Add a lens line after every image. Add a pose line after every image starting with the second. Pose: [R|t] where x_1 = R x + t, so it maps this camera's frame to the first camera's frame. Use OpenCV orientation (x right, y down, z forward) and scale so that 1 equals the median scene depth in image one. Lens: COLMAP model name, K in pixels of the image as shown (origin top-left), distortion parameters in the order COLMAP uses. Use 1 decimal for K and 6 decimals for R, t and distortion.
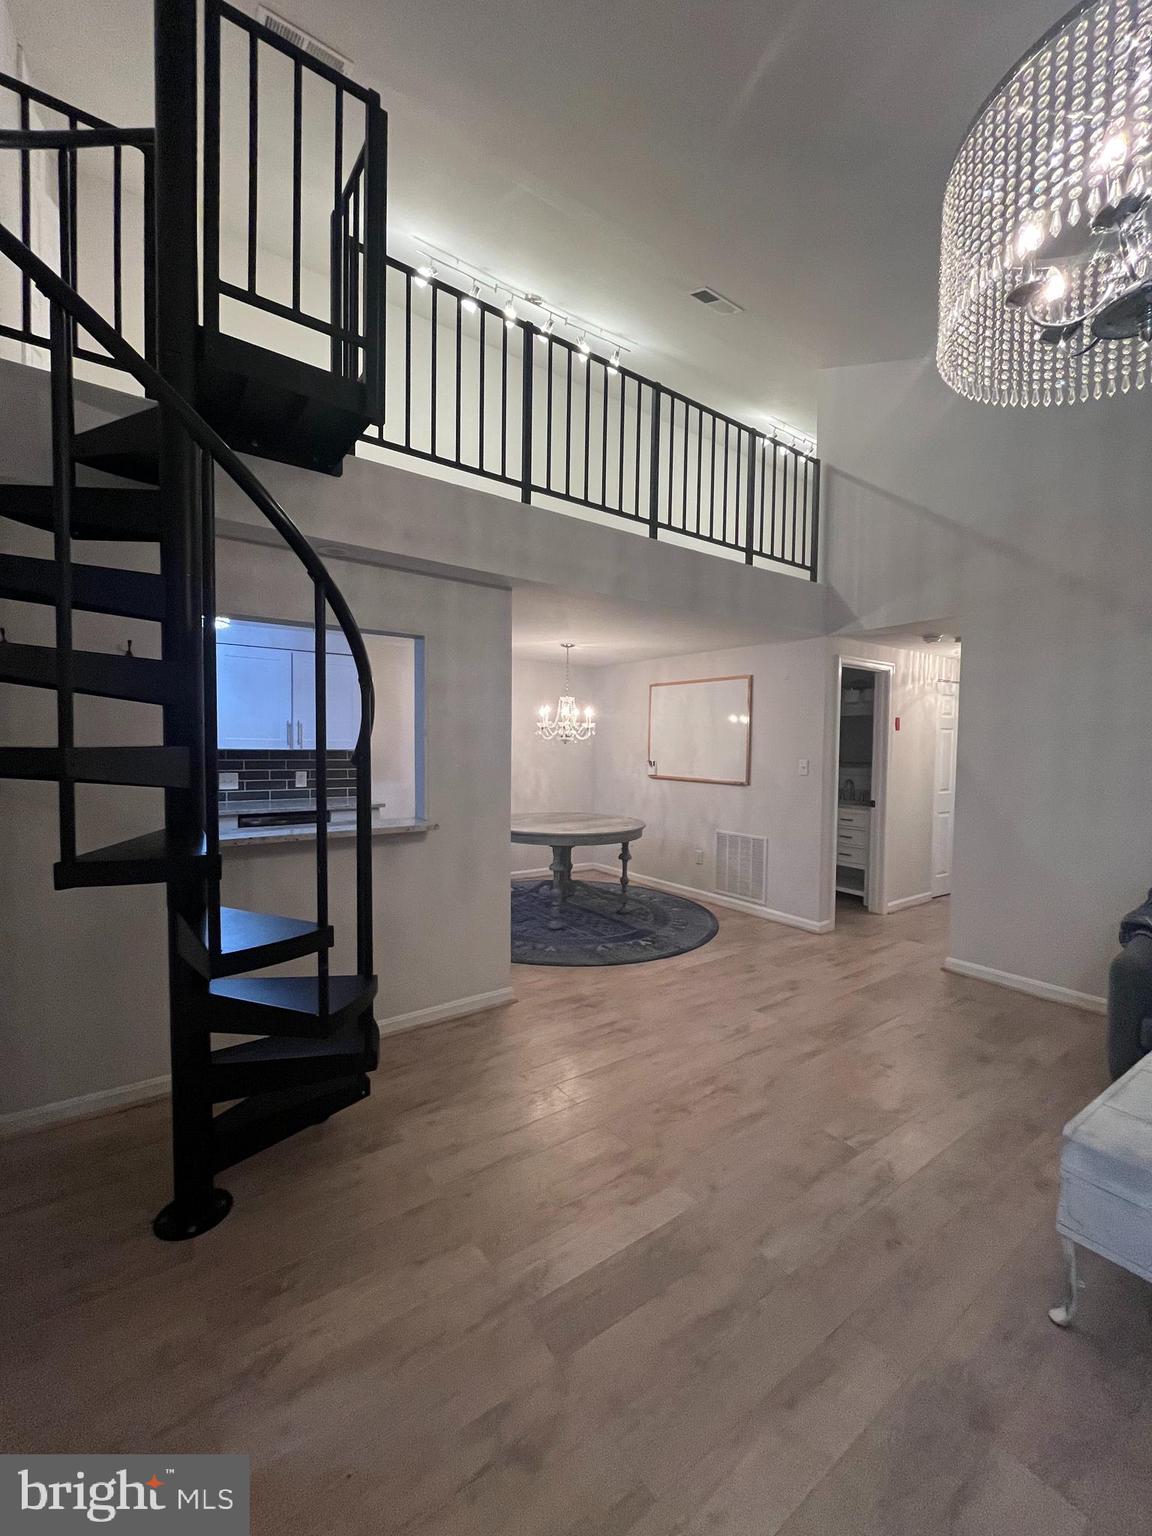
lens RADIAL K [[616.8, 0, 570.2], [0, 616.8, 769.5], [0, 0, 1]] dist [-0.005779, 0.000423]
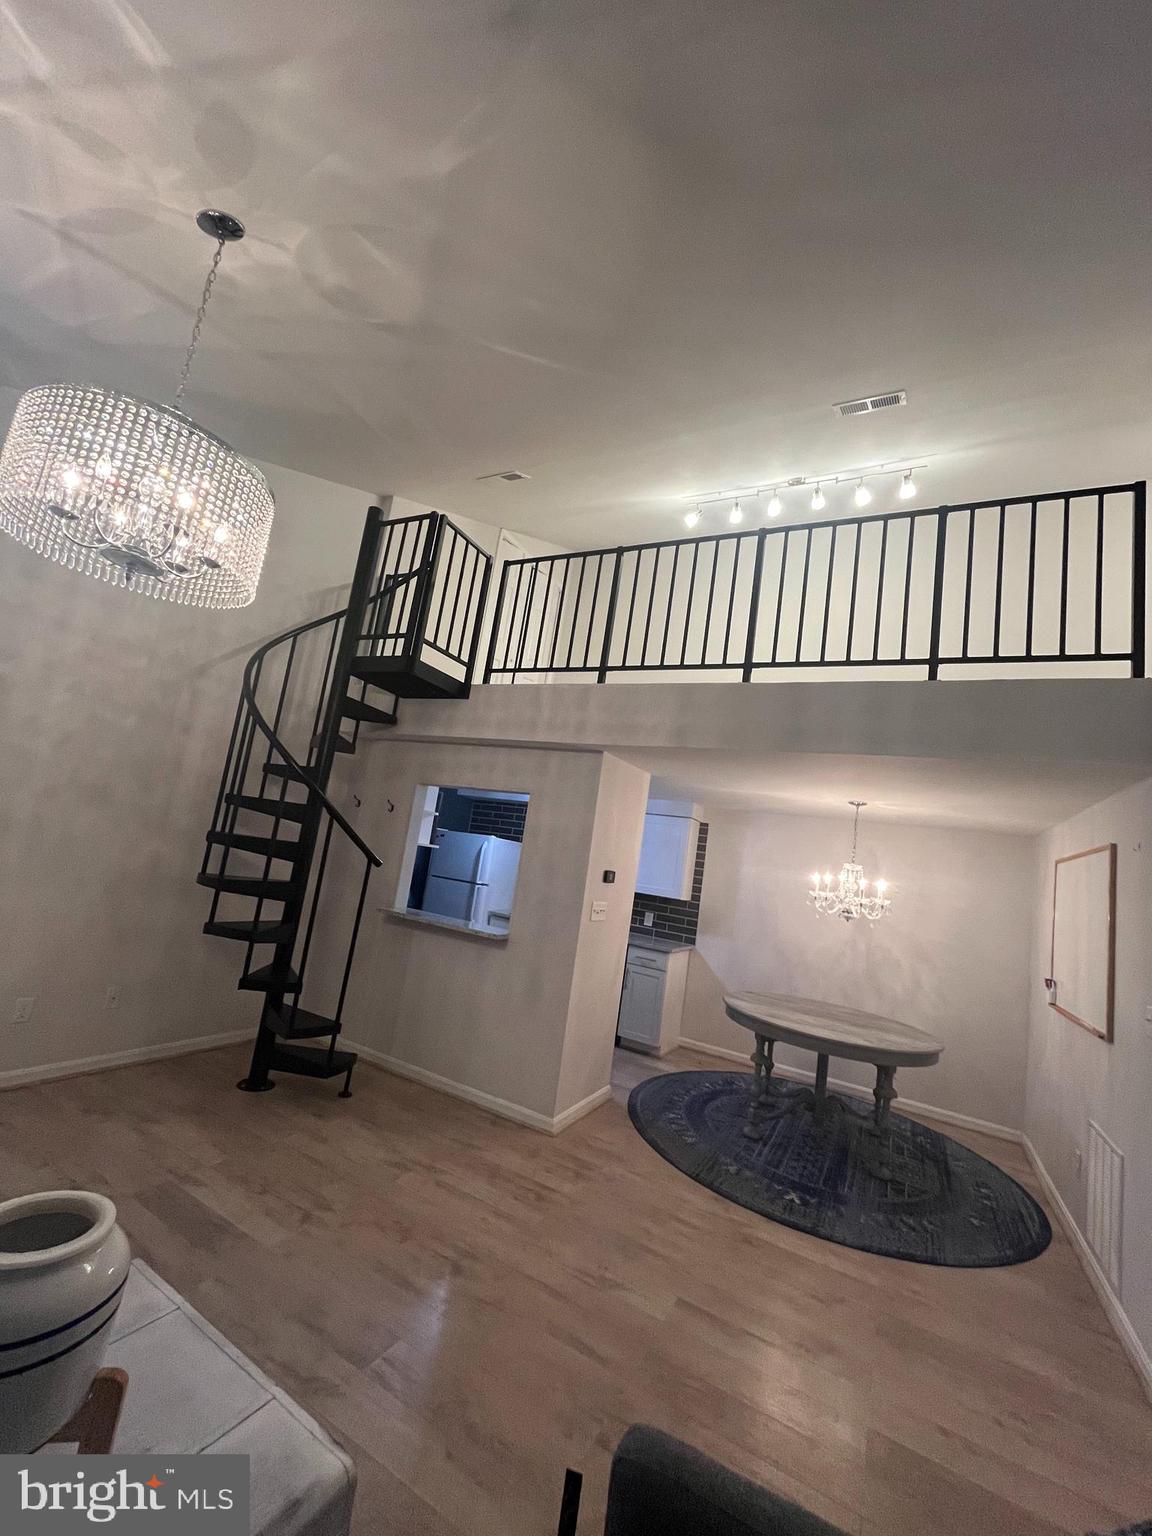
lens RADIAL K [[616.8, 0, 572.2], [0, 616.8, 767.4], [0, 0, 1]] dist [-0.005779, 0.000423]
pose [[0.444264, -0.083277, -0.892017, 0.727855], [-0.180359, 0.966972, -0.180101, -0.032801], [0.877553, 0.240896, 0.414571, 0.369483]]
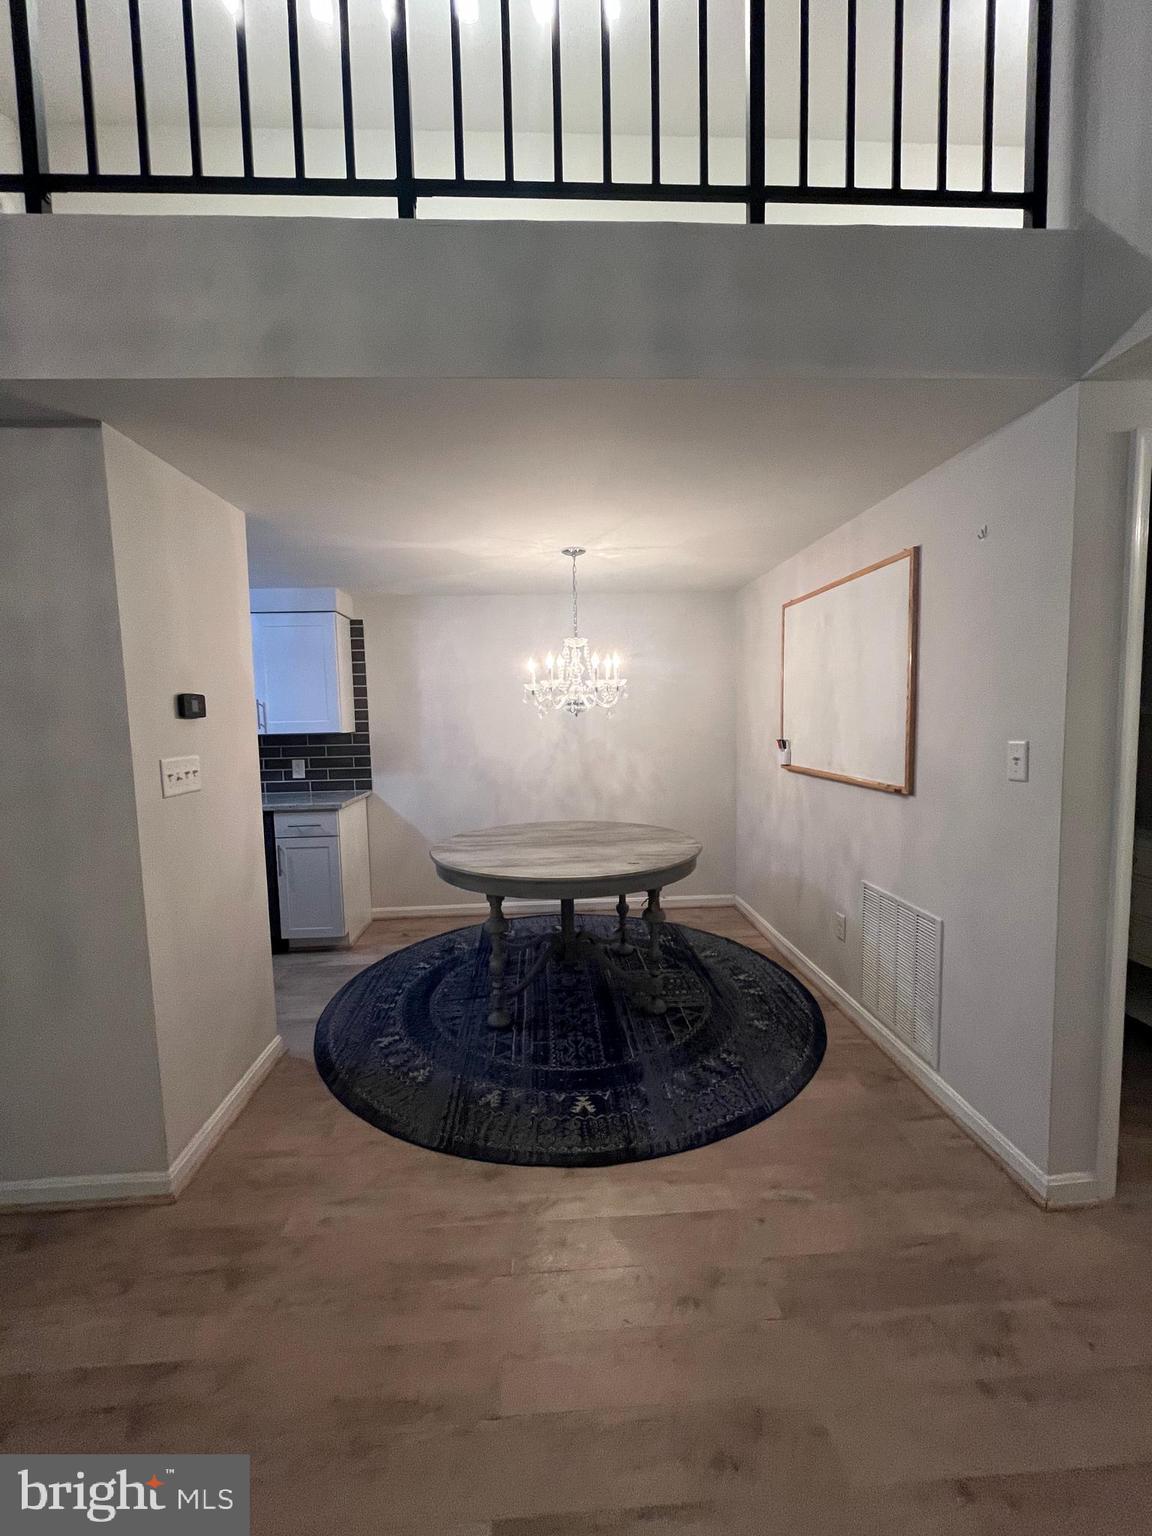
lens RADIAL K [[616.8, 0, 572.0], [0, 616.8, 768.2], [0, 0, 1]] dist [-0.005779, 0.000423]
pose [[0.842394, 0.012638, -0.538714, 0.402802], [0.010923, 0.999119, 0.040521, -0.018822], [0.538751, -0.040019, 0.841514, 0.608900]]
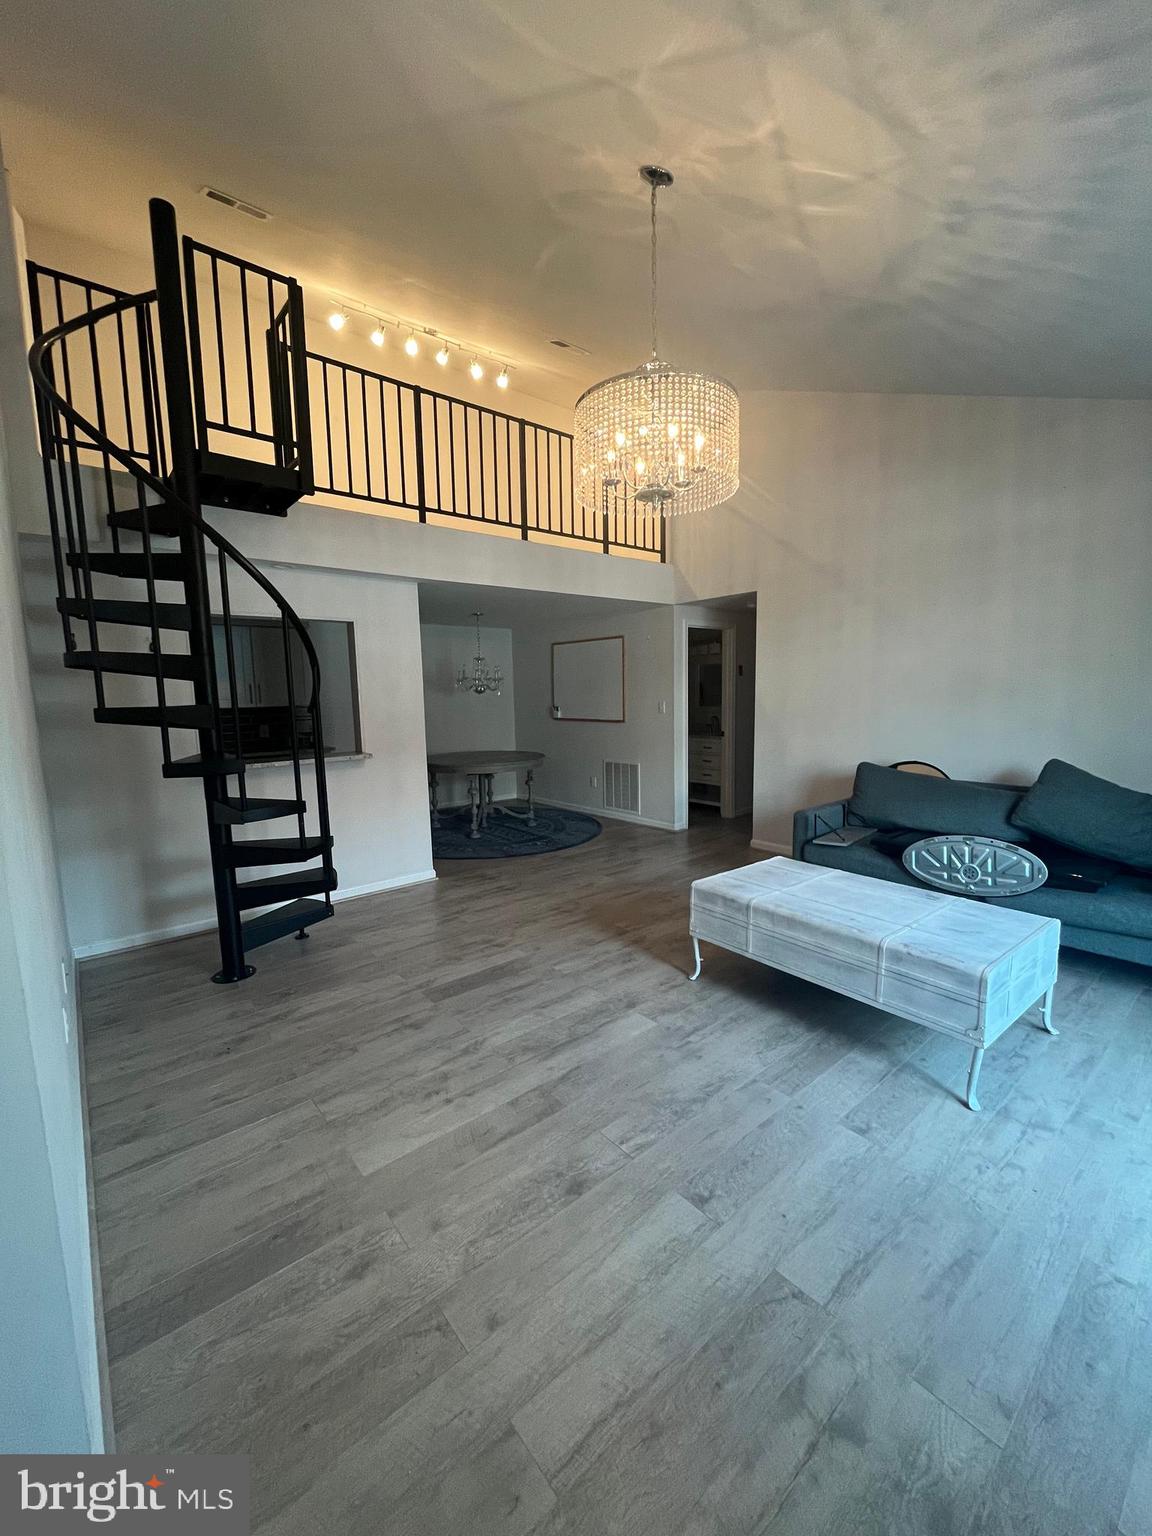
lens RADIAL K [[616.8, 0, 570.7], [0, 616.8, 771.4], [0, 0, 1]] dist [-0.005779, 0.000423]
pose [[0.996917, -0.041378, 0.066666, 0.108914], [0.035655, 0.995755, 0.084855, 0.016022], [-0.069894, -0.082217, 0.994161, -0.335786]]
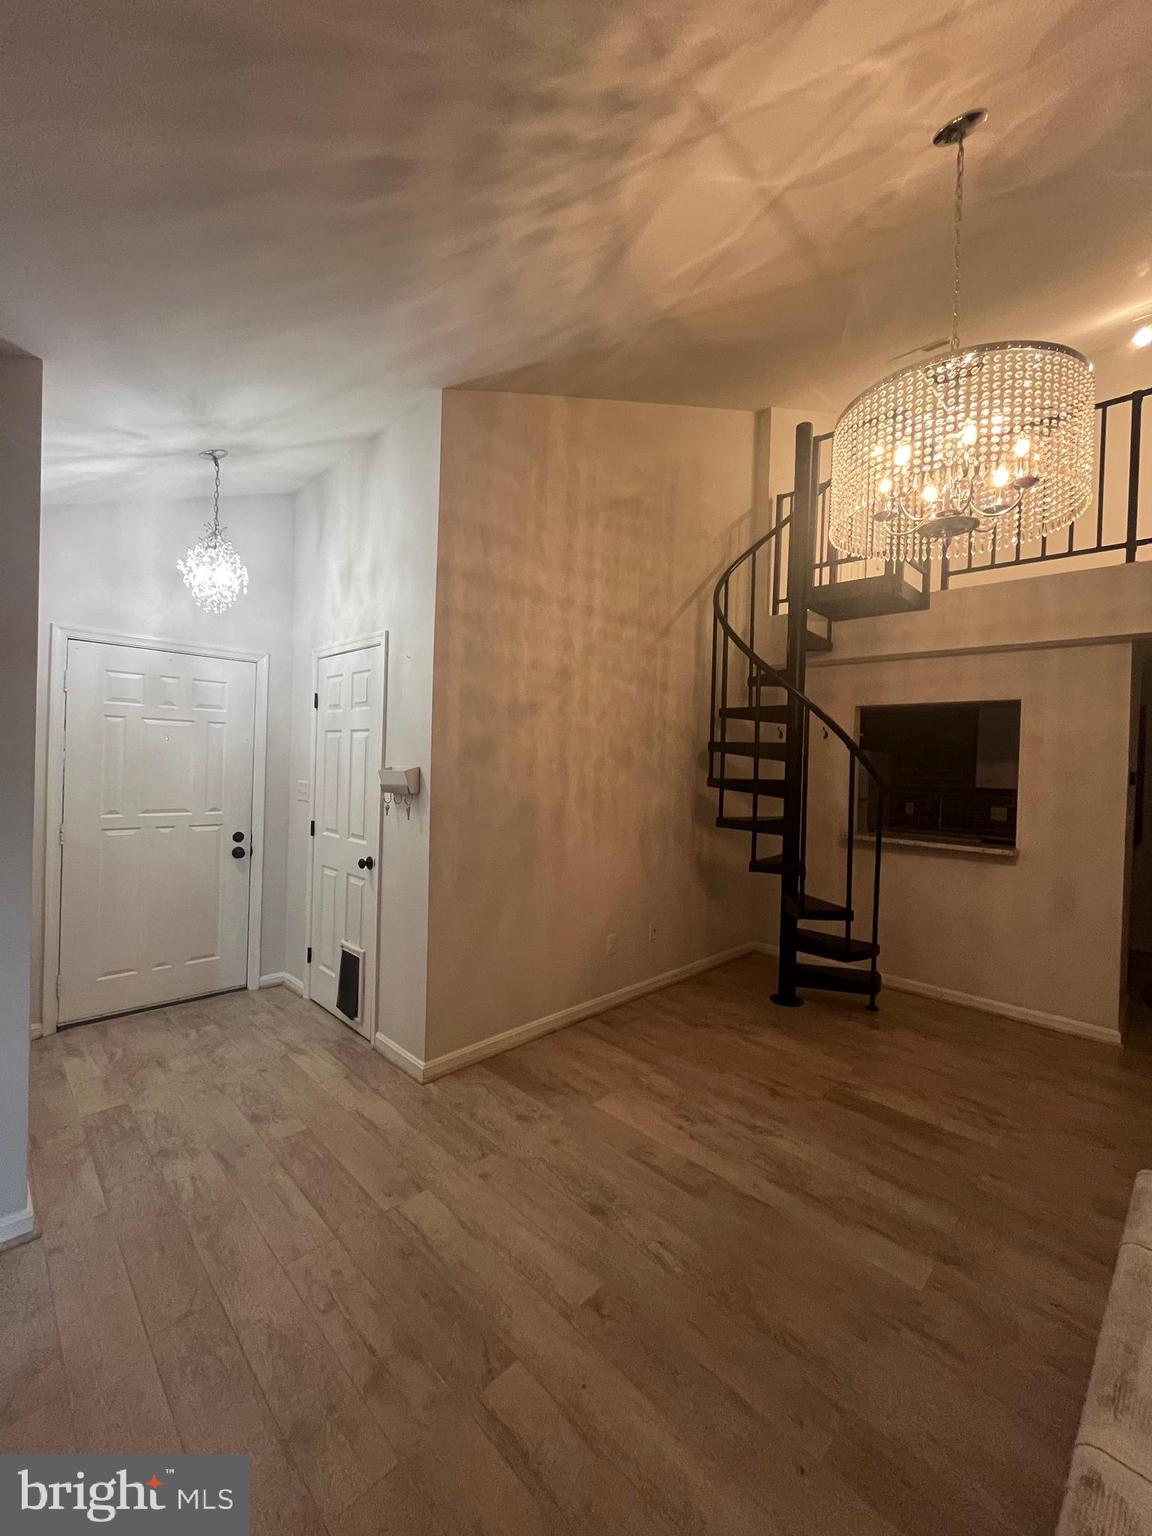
lens RADIAL K [[616.8, 0, 573.5], [0, 616.8, 769.7], [0, 0, 1]] dist [-0.005779, 0.000423]
pose [[0.161667, 0.005635, -0.986829, 0.606207], [-0.071196, 0.997445, -0.005968, -0.003291], [0.984274, 0.071223, 0.161655, -0.056302]]
